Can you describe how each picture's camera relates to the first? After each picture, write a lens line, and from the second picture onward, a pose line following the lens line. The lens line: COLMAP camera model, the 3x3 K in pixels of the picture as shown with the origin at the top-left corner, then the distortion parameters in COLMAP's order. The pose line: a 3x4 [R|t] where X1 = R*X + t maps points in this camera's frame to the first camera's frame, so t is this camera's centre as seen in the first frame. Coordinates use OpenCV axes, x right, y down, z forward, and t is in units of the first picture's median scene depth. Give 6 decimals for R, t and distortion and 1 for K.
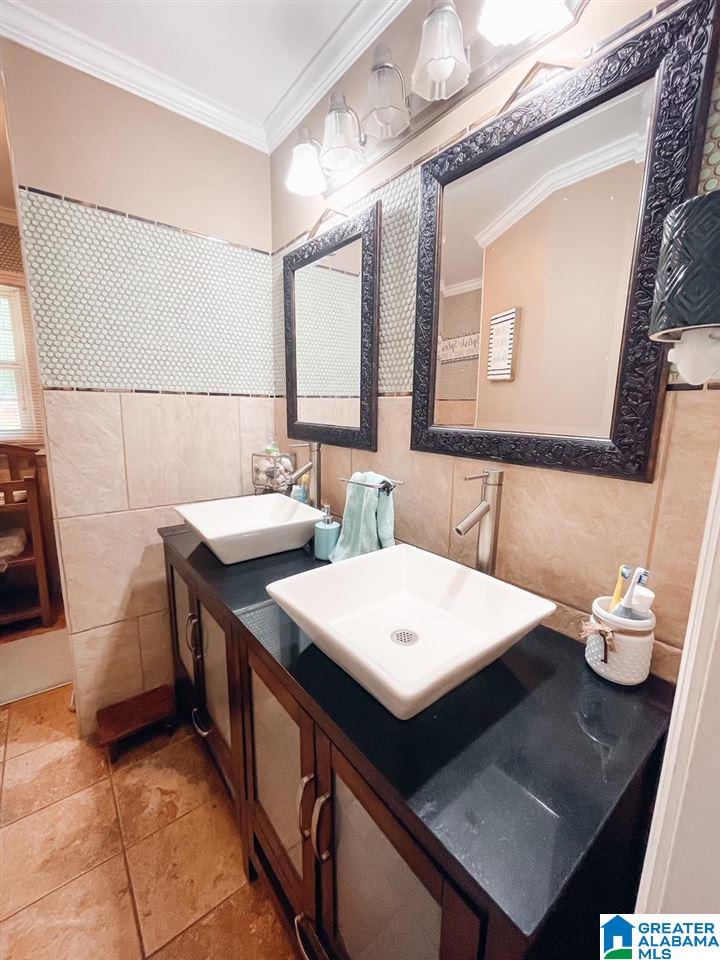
lens RADIAL K [[392.8, 0, 359.7], [0, 392.8, 475.7], [0, 0, 1]] dist [0.000355, 0.000039]
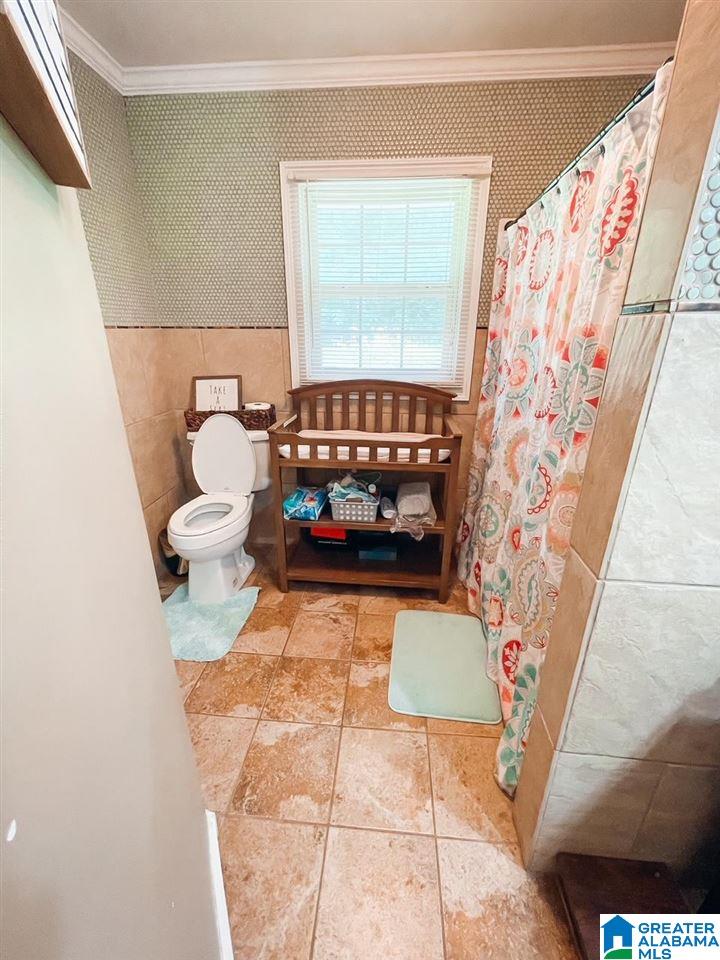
lens RADIAL K [[392.8, 0, 360.7], [0, 392.8, 482.0], [0, 0, 1]] dist [0.000355, 0.000039]
pose [[0.729106, 0.226717, -0.645758, -0.638156], [-0.104744, 0.969387, 0.222075, -0.085616], [0.676338, -0.094277, 0.730533, 0.385014]]
